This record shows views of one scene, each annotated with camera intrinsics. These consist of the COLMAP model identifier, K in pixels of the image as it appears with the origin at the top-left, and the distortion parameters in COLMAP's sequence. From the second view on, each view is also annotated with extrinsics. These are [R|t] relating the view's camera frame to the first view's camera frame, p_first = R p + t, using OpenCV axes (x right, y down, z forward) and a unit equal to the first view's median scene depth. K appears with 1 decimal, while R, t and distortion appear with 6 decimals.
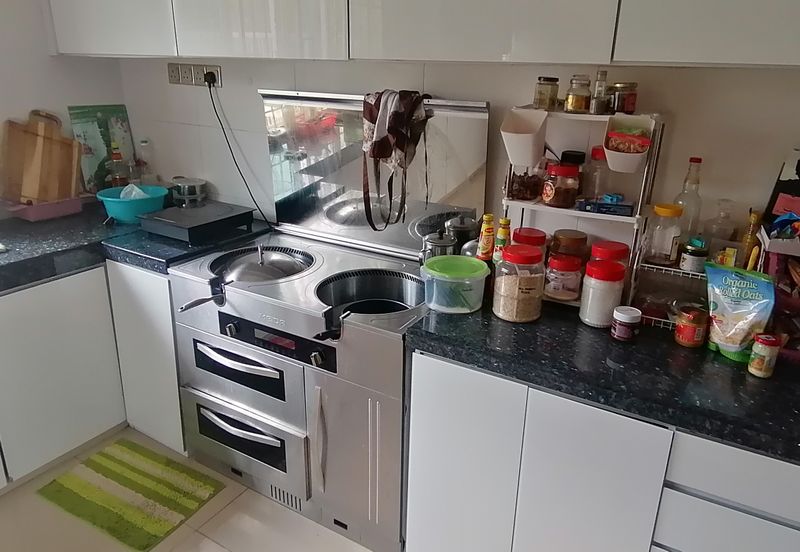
lens RADIAL K [[560.7, 0, 399.4], [0, 560.7, 273.2], [0, 0, 1]] dist [0.024477, -0.049393]
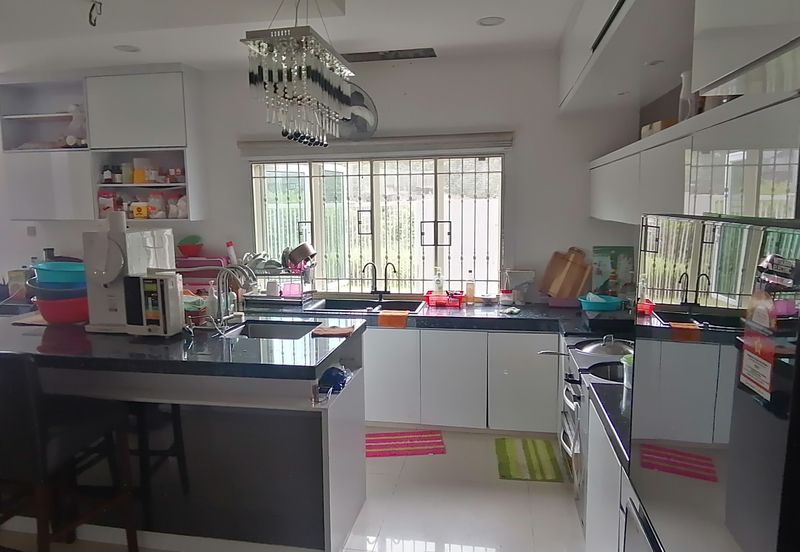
lens RADIAL K [[560.7, 0, 398.5], [0, 560.7, 278.2], [0, 0, 1]] dist [0.024477, -0.049393]
pose [[0.368597, 0.098017, -0.924407, 0.819941], [-0.296577, 0.954857, -0.017011, -0.001445], [0.881010, 0.280429, 0.381027, -0.146713]]
